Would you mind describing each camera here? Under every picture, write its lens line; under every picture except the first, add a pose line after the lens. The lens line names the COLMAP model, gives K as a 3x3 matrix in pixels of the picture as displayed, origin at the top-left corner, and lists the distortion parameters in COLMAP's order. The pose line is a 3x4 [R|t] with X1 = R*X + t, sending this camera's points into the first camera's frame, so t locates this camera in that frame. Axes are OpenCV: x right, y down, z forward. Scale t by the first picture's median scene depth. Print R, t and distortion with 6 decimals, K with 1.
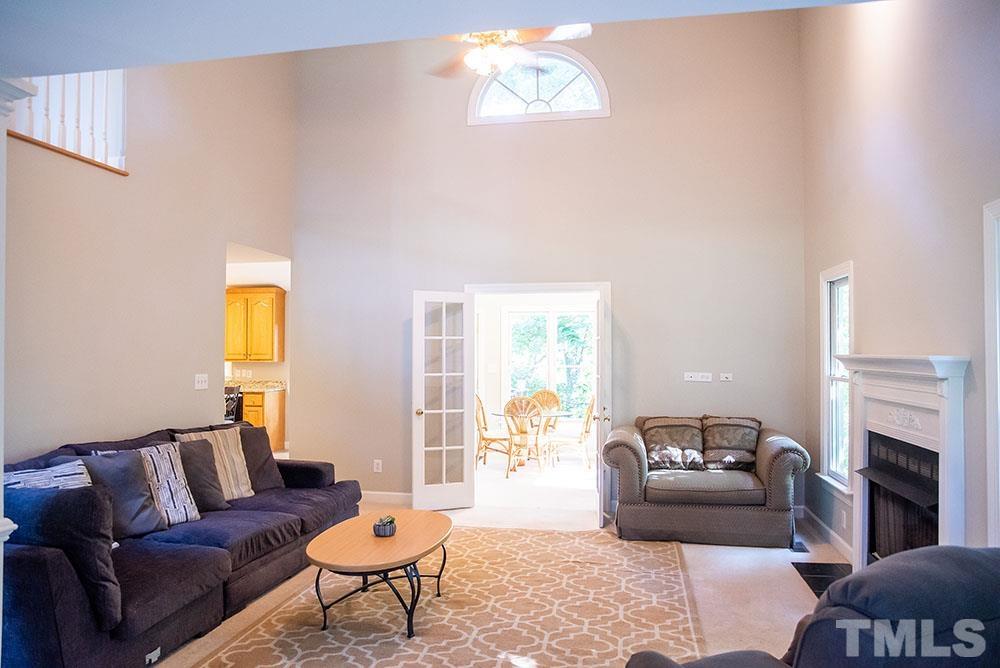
lens RADIAL K [[698.0, 0, 506.9], [0, 698.0, 337.0], [0, 0, 1]] dist [-0.111781, 0.092844]
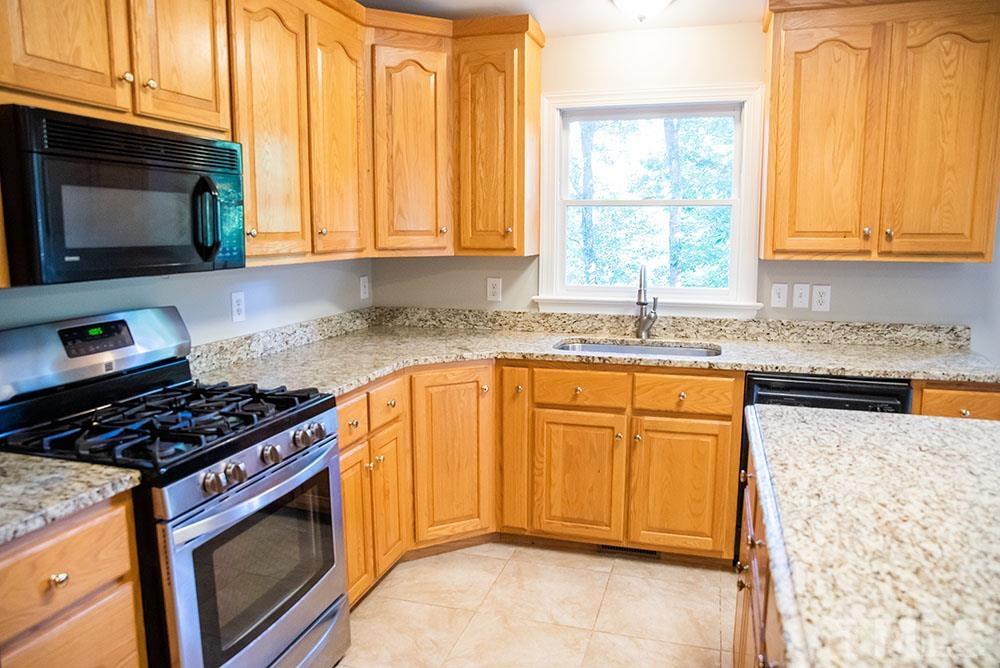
lens RADIAL K [[698.0, 0, 506.9], [0, 698.0, 337.0], [0, 0, 1]] dist [-0.111781, 0.092844]
pose [[0.990008, 0.018330, -0.139817, -0.910914], [0.005774, 0.985414, 0.170076, 0.034953], [0.140896, -0.169184, 0.975462, 1.325077]]
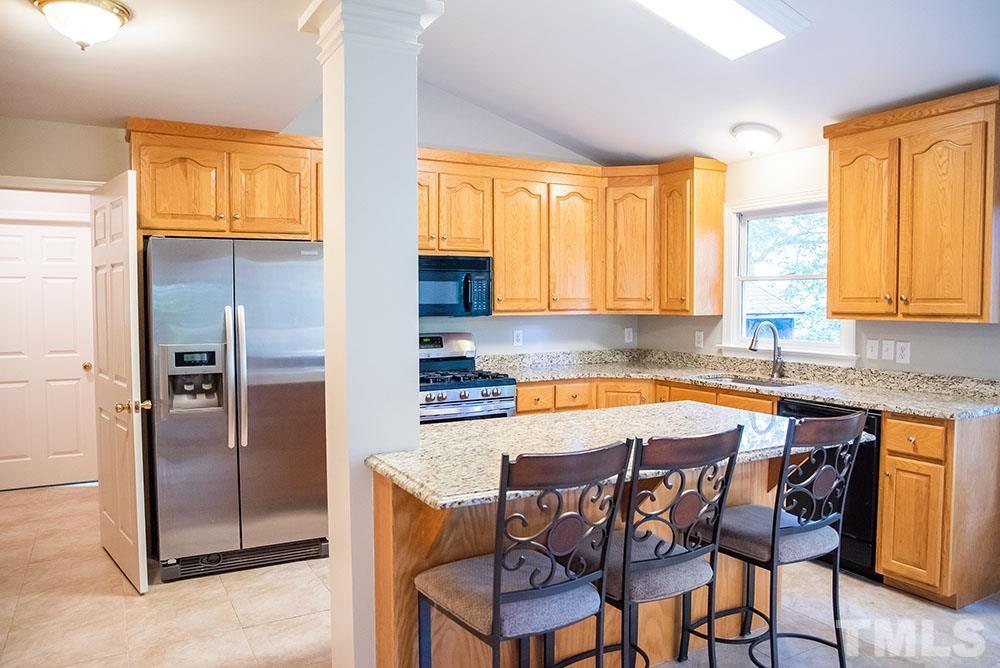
lens RADIAL K [[698.0, 0, 506.9], [0, 698.0, 337.0], [0, 0, 1]] dist [-0.111781, 0.092844]
pose [[0.628376, 0.039119, -0.776926, -0.439380], [0.018239, 0.997719, 0.064988, 0.034195], [0.777696, -0.055007, 0.626229, 1.182480]]
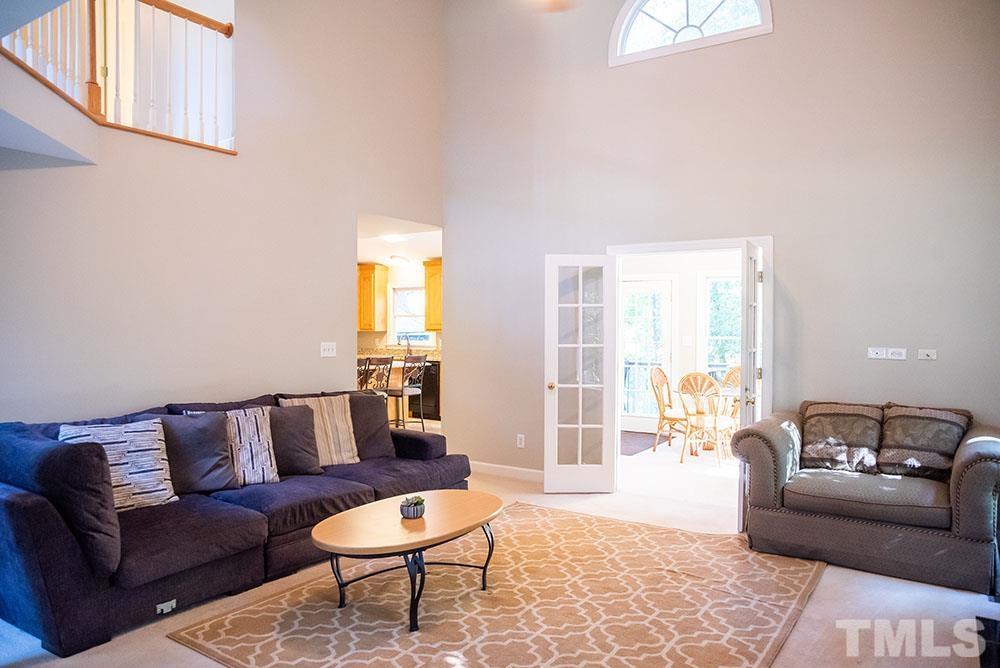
lens RADIAL K [[698.0, 0, 506.9], [0, 698.0, 337.0], [0, 0, 1]] dist [-0.111781, 0.092844]
pose [[0.914923, 0.008508, -0.403539, 0.235989], [0.007499, 0.999247, 0.038069, 0.008617], [0.403559, -0.037856, 0.914170, 0.159546]]
